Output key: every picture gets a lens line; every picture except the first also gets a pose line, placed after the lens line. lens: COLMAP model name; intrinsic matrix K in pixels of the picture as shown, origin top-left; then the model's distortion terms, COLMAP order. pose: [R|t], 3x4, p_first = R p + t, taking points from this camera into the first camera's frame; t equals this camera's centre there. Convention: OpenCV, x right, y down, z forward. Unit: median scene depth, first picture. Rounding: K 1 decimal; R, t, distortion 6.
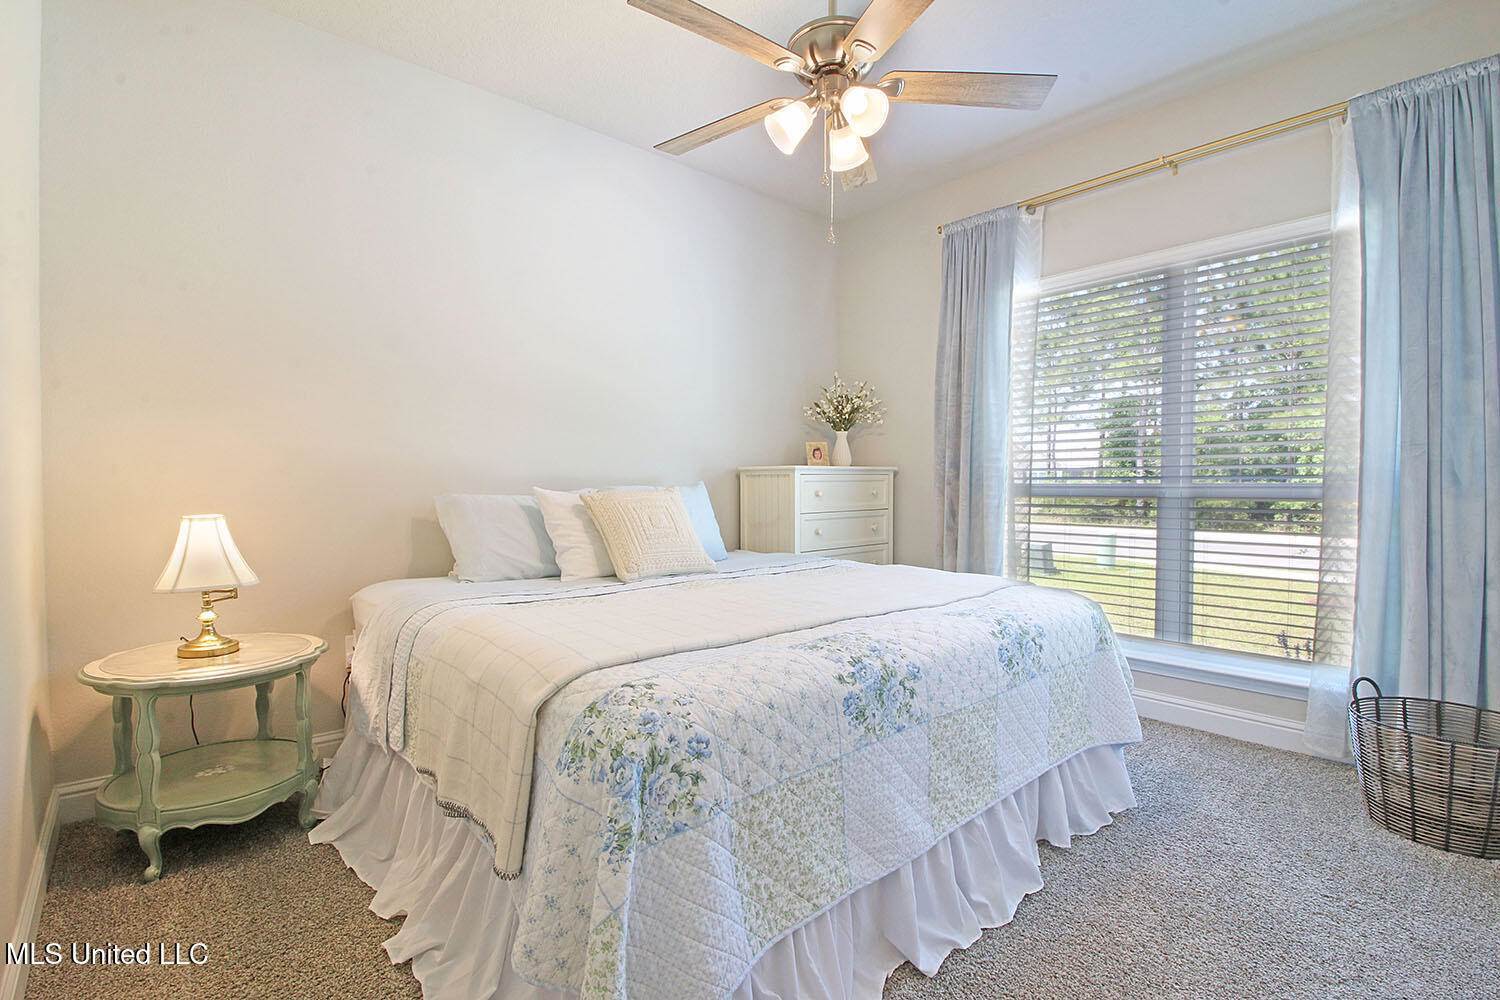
lens RADIAL K [[713.4, 0, 750.0], [0, 713.4, 500.0], [0, 0, 1]] dist [-0.011590, -0.000415]
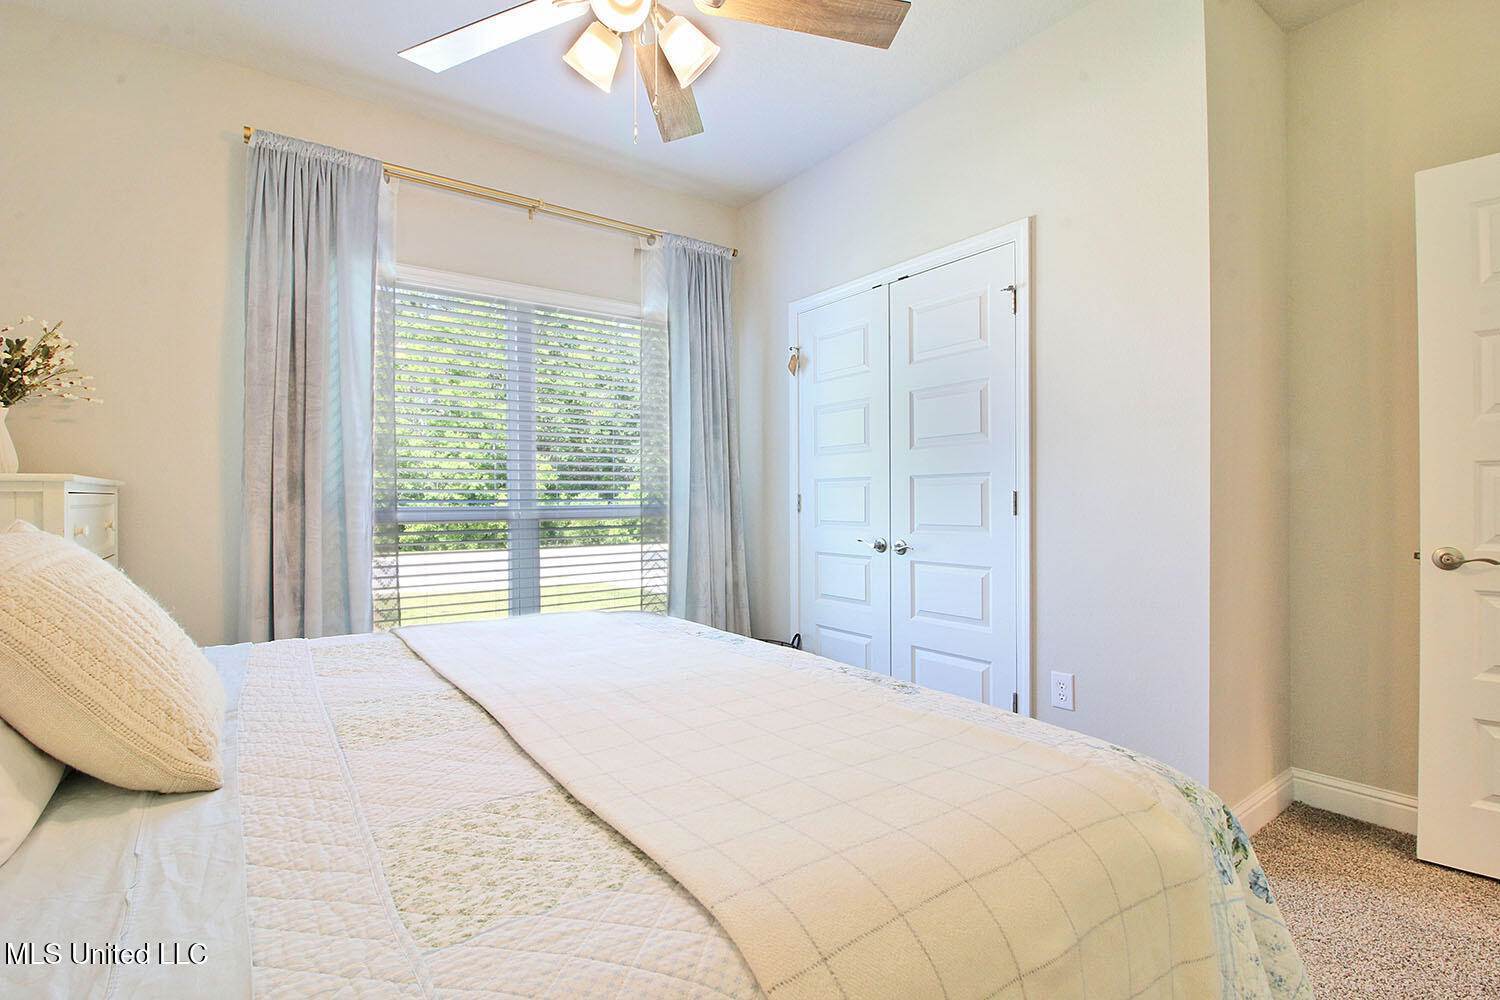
lens RADIAL K [[713.4, 0, 750.0], [0, 713.4, 500.0], [0, 0, 1]] dist [-0.011590, -0.000415]
pose [[0.089082, 0.000808, 0.996024, -0.439052], [0.031920, 0.999484, -0.003666, -0.017567], [-0.995513, 0.032120, 0.089010, 0.578833]]
